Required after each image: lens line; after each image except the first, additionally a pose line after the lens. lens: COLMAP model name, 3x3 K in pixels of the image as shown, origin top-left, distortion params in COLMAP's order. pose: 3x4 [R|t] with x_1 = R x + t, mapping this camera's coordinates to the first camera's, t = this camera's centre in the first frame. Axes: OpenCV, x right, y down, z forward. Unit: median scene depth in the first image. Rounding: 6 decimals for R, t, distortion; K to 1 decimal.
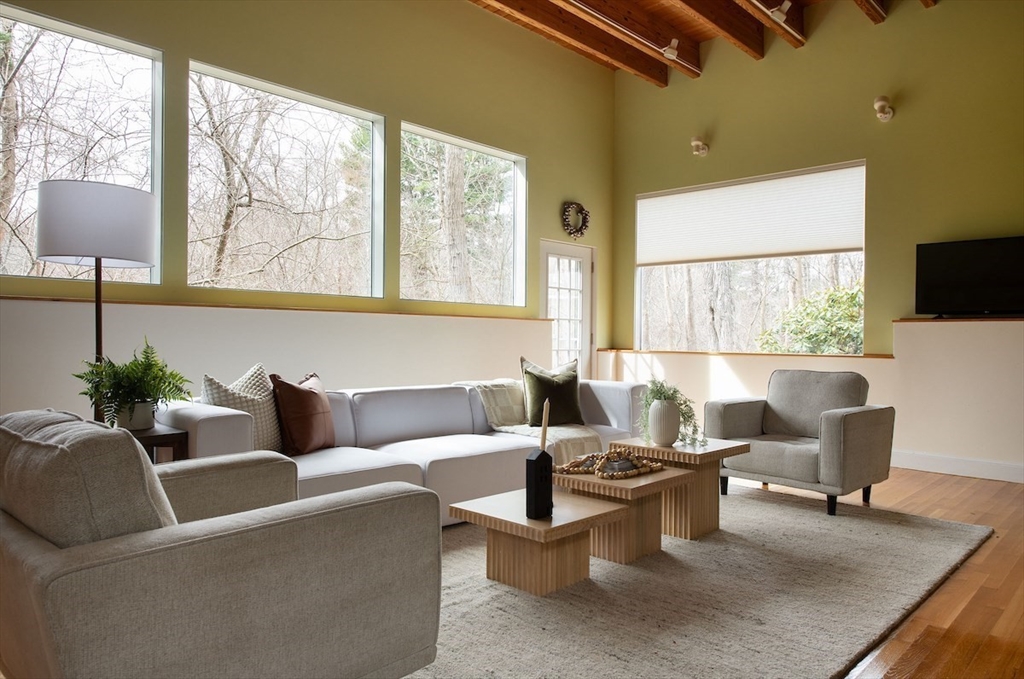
lens RADIAL K [[672.7, 0, 515.6], [0, 672.7, 340.7], [0, 0, 1]] dist [0.000429, -0.001926]
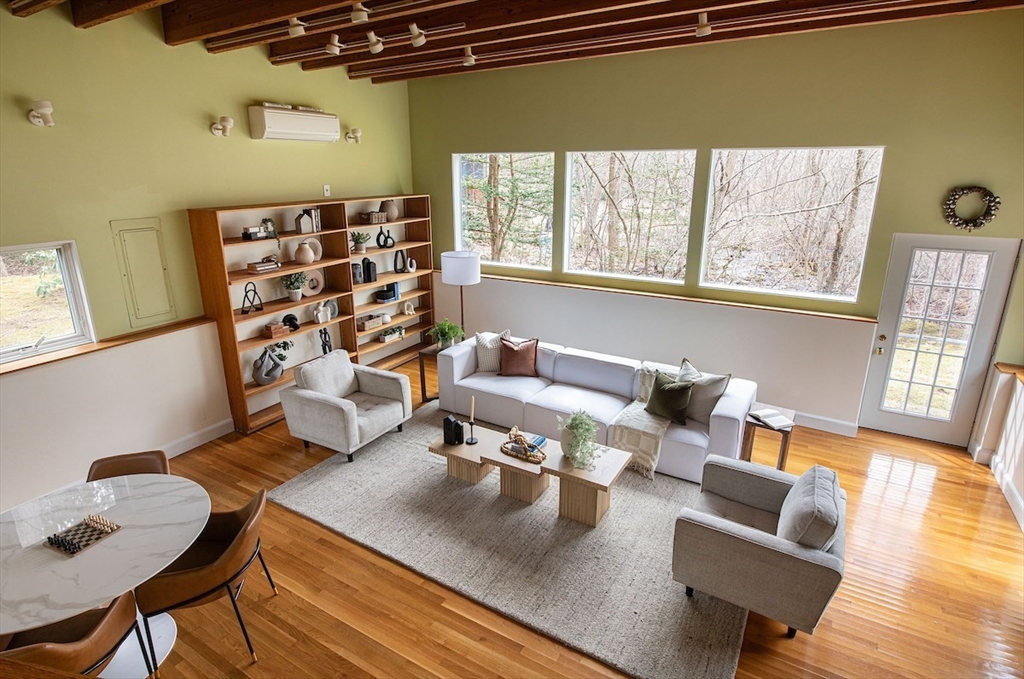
lens RADIAL K [[520.9, 0, 508.9], [0, 520.9, 336.9], [0, 0, 1]] dist [-0.000060, -0.000424]
pose [[0.250642, 0.263060, -0.931653, 0.605659], [-0.011616, 0.963120, 0.268820, -0.200160], [0.968010, -0.056556, 0.244454, 0.299293]]
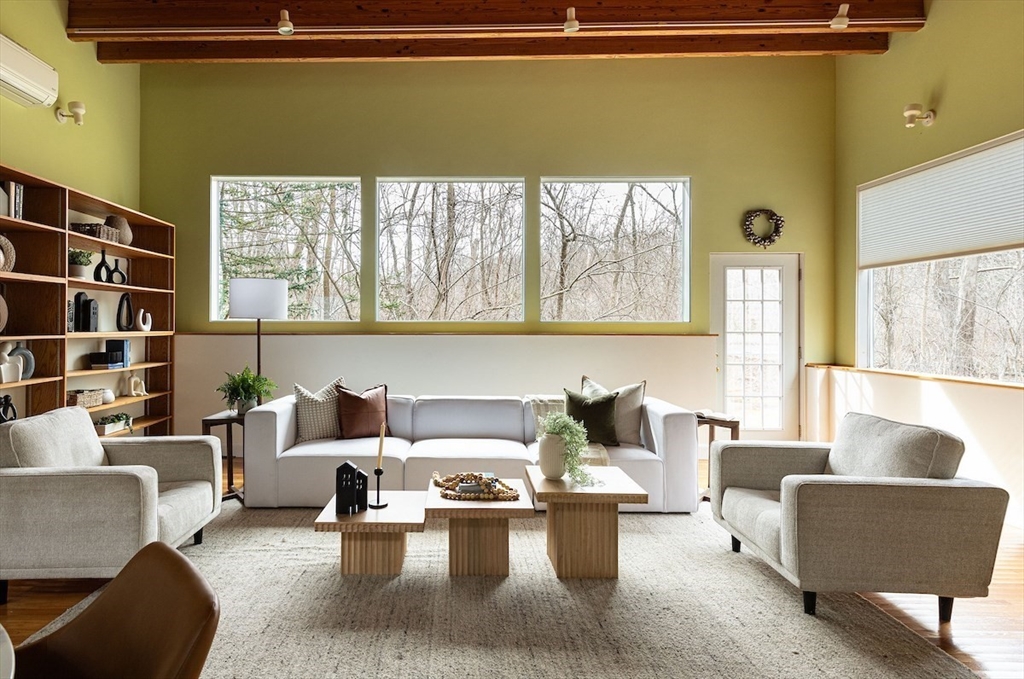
lens RADIAL K [[560.7, 0, 471.9], [0, 560.7, 322.9], [0, 0, 1]] dist [0.012893, -0.000541]
pose [[0.694061, -0.012390, -0.719810, 0.388476], [0.001662, 0.999877, -0.015609, -0.035042], [0.719914, 0.009637, 0.693996, 0.161066]]
